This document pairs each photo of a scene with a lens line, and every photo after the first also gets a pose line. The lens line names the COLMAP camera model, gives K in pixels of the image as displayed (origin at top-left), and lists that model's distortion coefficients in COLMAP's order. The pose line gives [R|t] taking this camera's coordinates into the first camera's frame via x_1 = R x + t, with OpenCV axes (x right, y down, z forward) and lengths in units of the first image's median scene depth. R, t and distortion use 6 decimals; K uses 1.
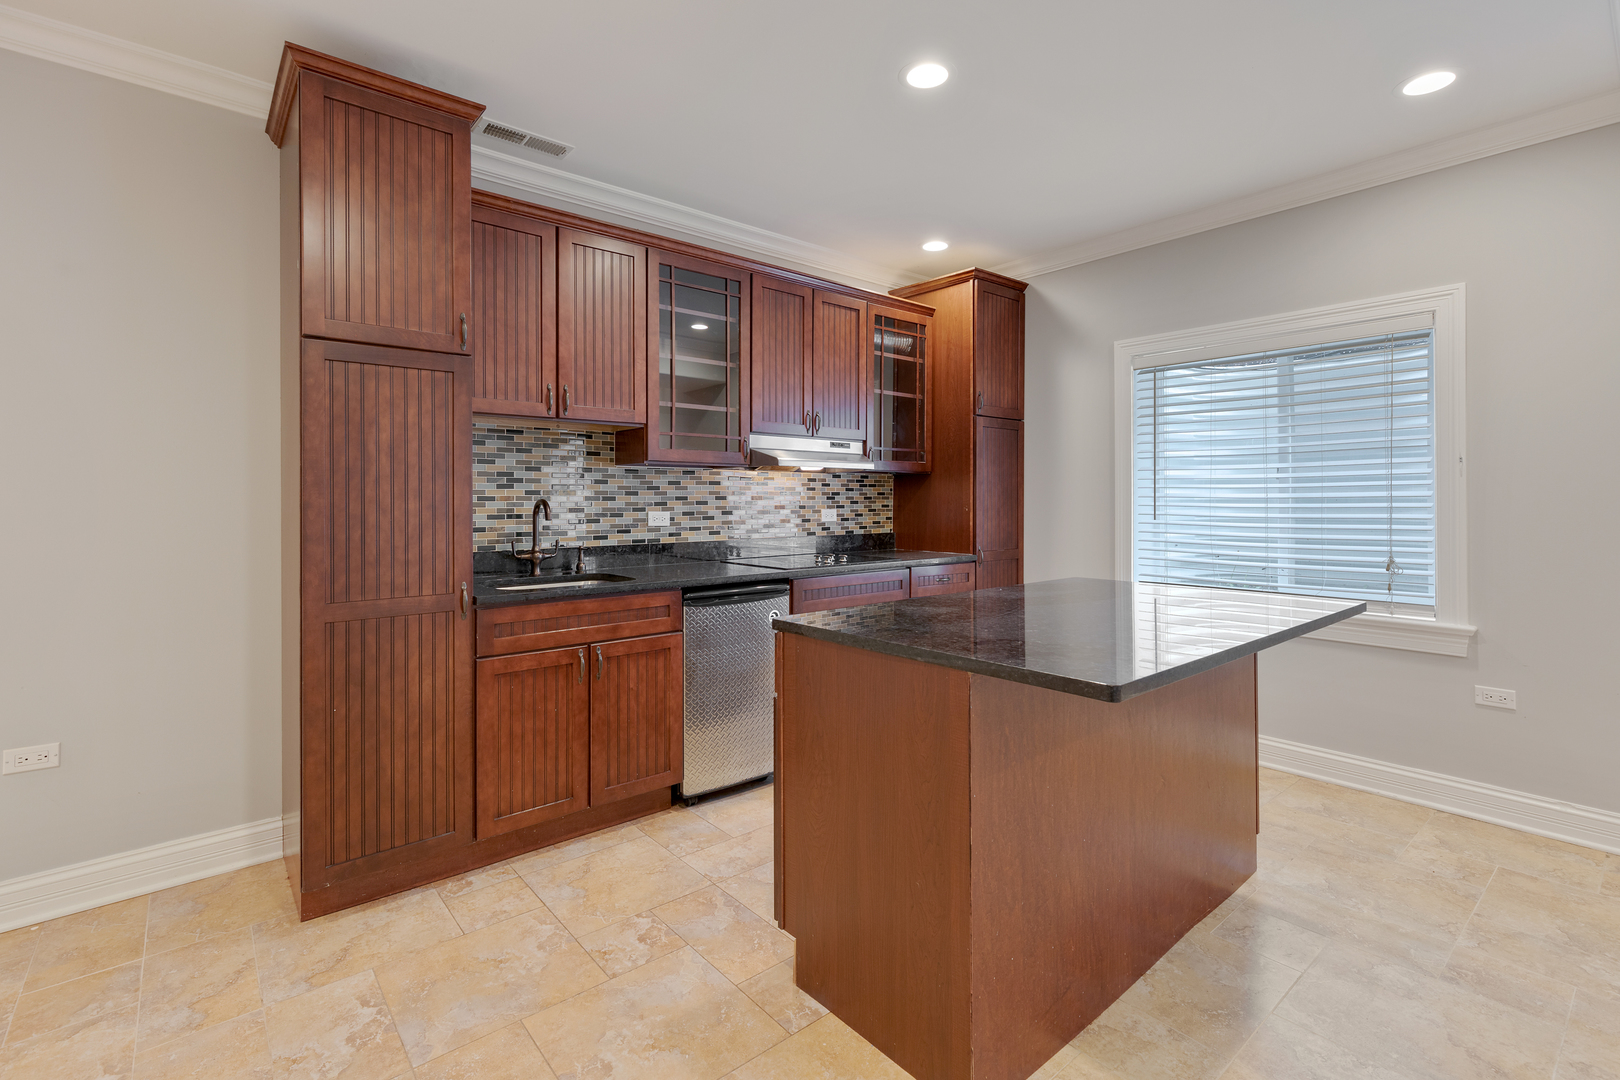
lens RADIAL K [[732.4, 0, 820.7], [0, 732.4, 497.8], [0, 0, 1]] dist [0.004817, -0.000065]
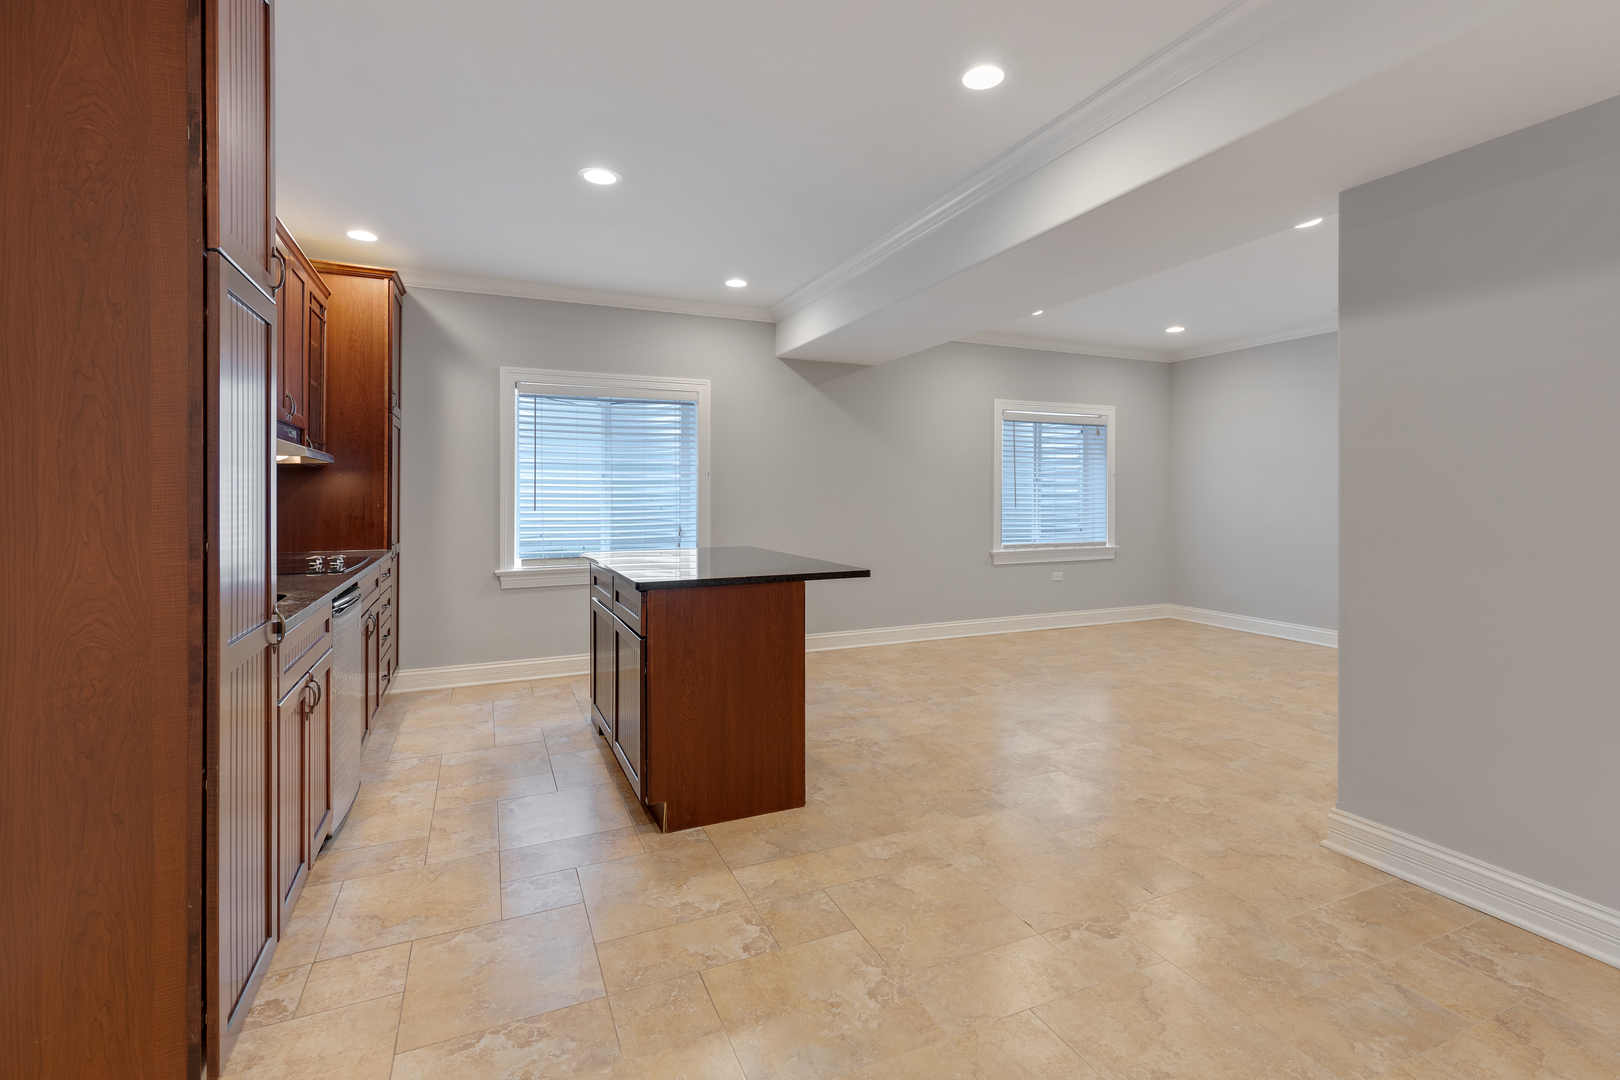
lens RADIAL K [[732.4, 0, 803.6], [0, 732.4, 497.4], [0, 0, 1]] dist [0.004817, -0.000065]
pose [[0.297957, -0.003349, 0.954573, -0.690077], [0.000563, 0.999994, 0.003333, 0.002375], [-0.954579, -0.000456, 0.297958, 0.168048]]
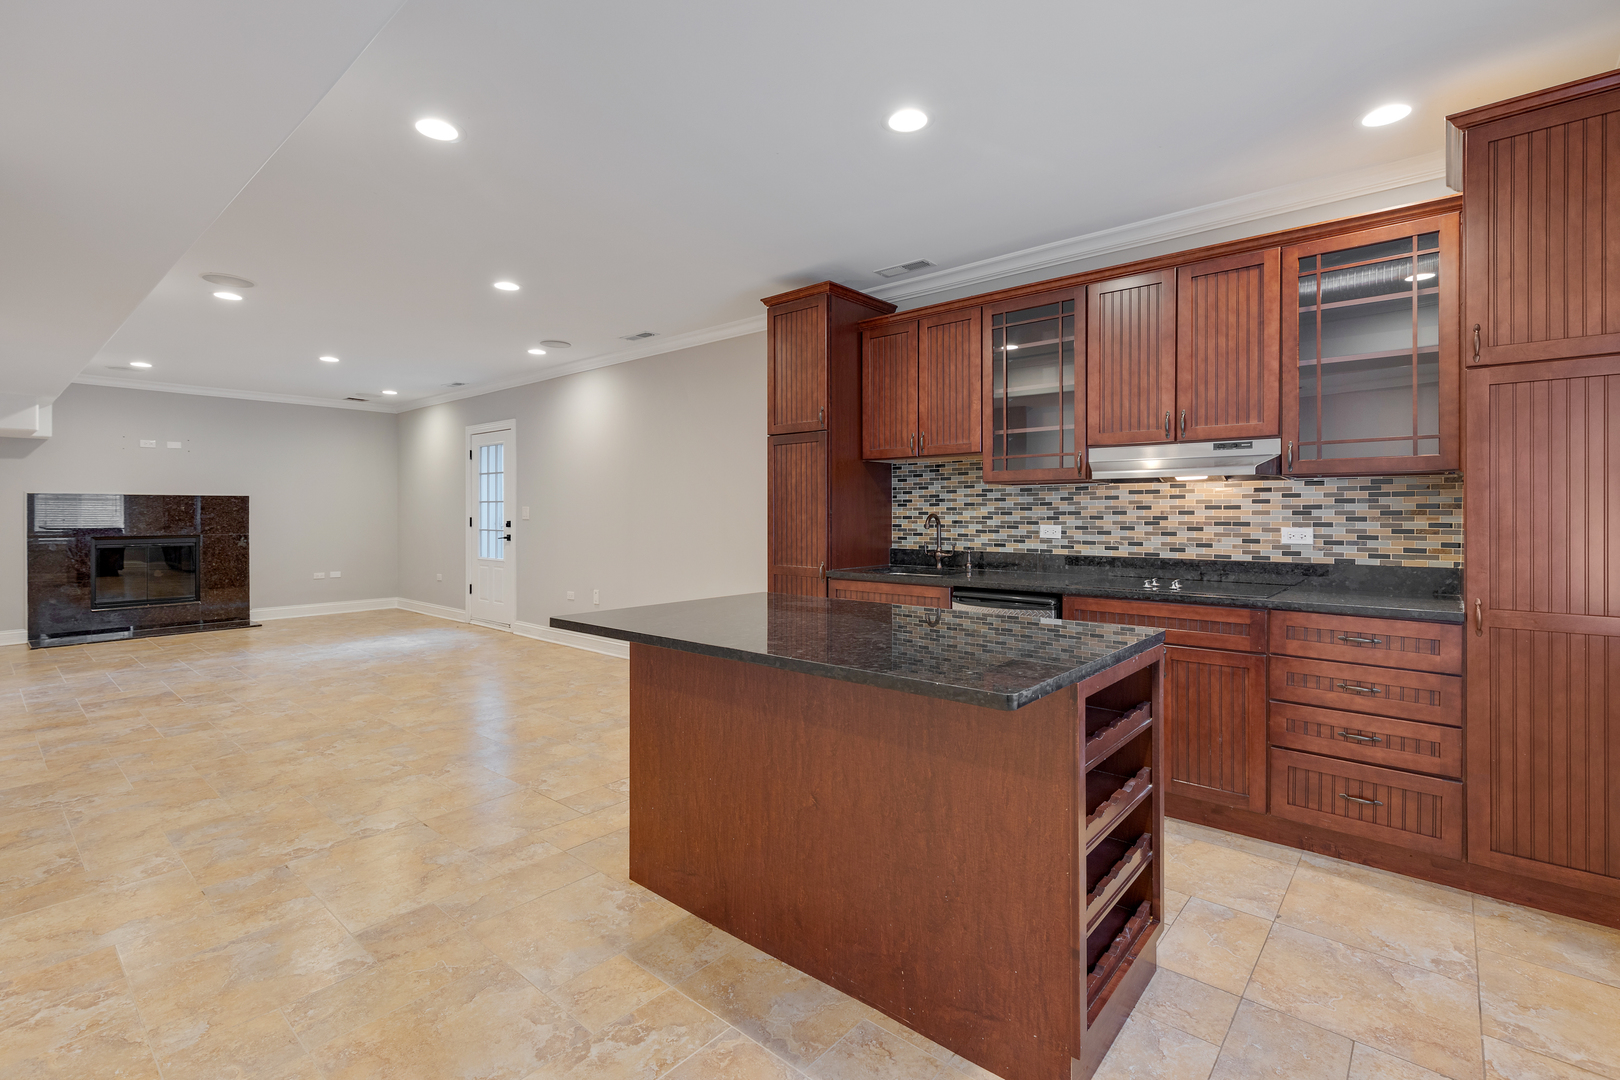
lens RADIAL K [[732.4, 0, 820.4], [0, 732.4, 510.6], [0, 0, 1]] dist [0.004817, -0.000065]
pose [[0.159122, -0.001676, -0.987258, 0.807472], [0.002449, 0.999996, -0.001303, -0.002444], [0.987256, -0.002210, 0.159125, 0.477789]]
